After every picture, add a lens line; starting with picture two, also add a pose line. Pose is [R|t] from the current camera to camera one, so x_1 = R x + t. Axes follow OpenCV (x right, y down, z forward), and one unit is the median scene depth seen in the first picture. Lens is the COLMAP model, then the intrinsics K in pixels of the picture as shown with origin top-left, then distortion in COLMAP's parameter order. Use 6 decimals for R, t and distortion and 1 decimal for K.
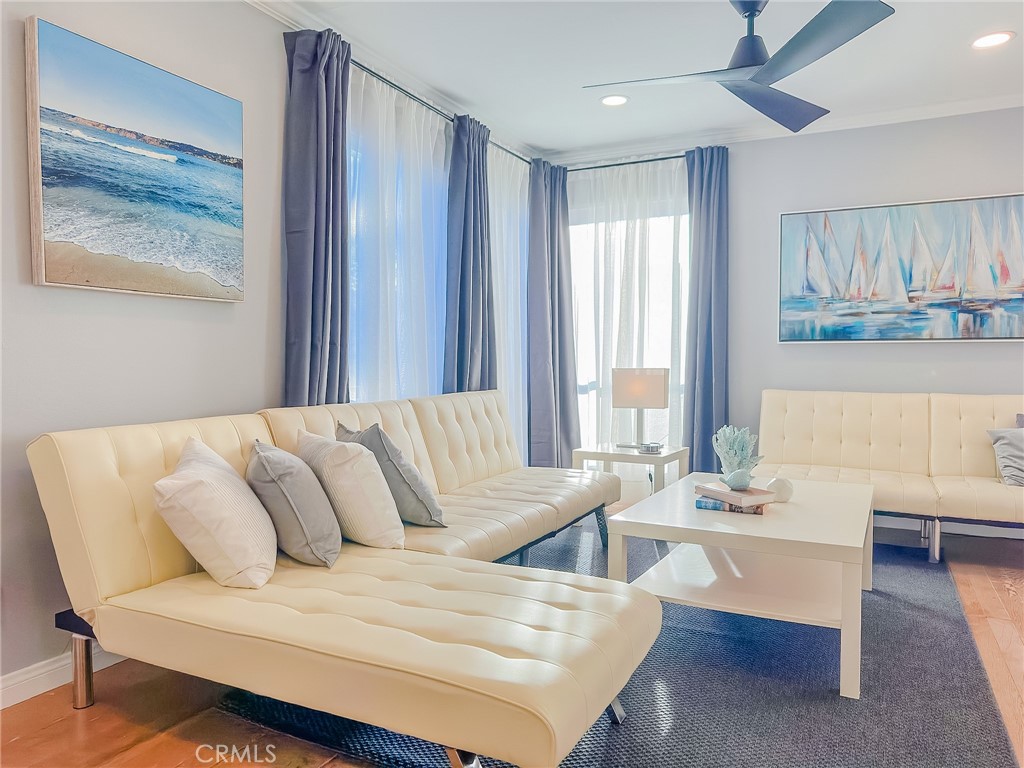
lens RADIAL K [[728.3, 0, 514.3], [0, 728.3, 385.7], [0, 0, 1]] dist [0.027865, -0.001407]
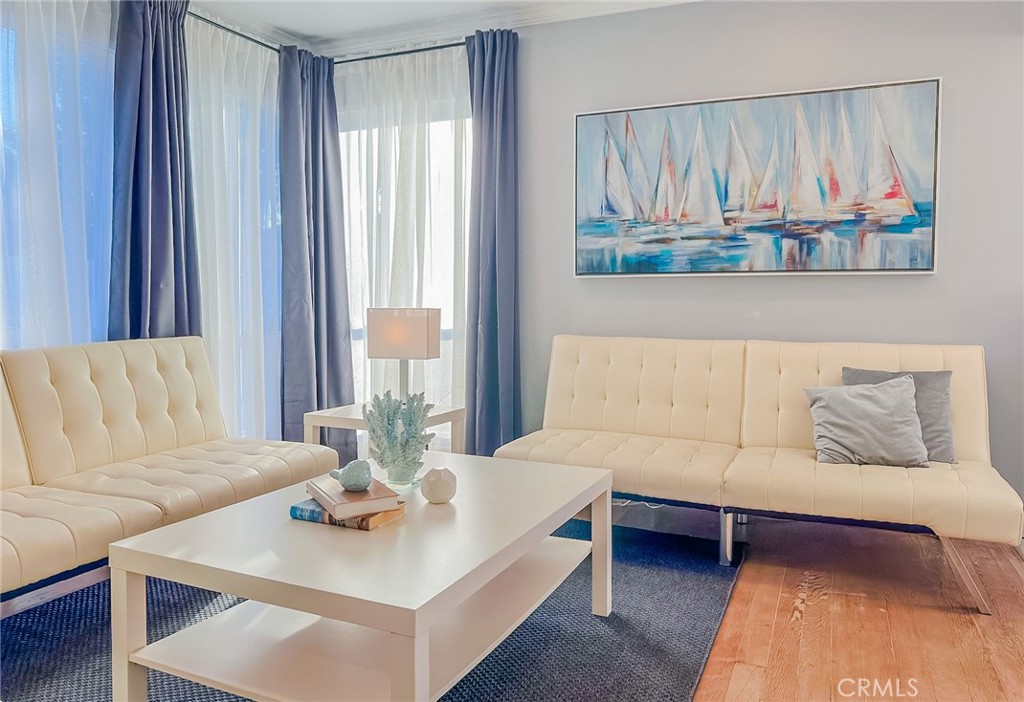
lens RADIAL K [[763.7, 0, 470.3], [0, 763.7, 327.1], [0, 0, 1]] dist [0.029389, -0.049998]
pose [[0.999721, -0.000700, 0.023621, 0.243227], [0.000688, 1.000000, 0.000503, -0.004416], [-0.023622, -0.000486, 0.999721, 0.181054]]
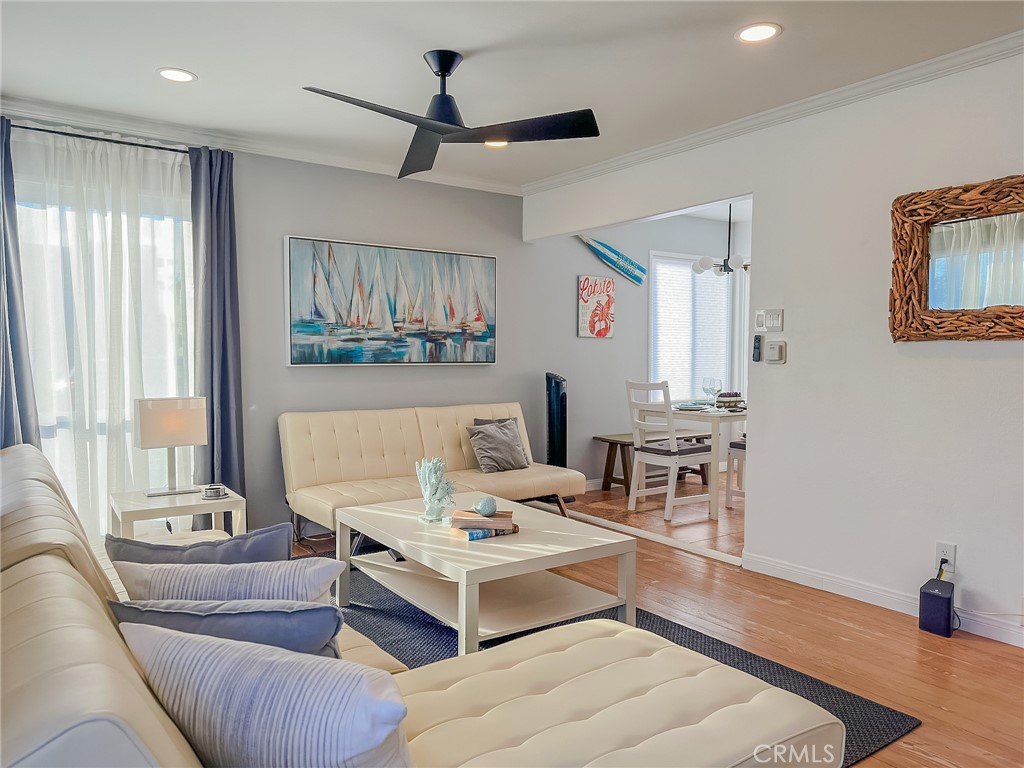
lens RADIAL K [[728.3, 0, 528.6], [0, 728.3, 375.8], [0, 0, 1]] dist [0.027865, -0.001407]
pose [[0.476280, -0.026154, 0.878905, -0.385018], [0.032778, 0.999391, 0.011976, -0.049145], [-0.878683, 0.023105, 0.476847, 0.255103]]
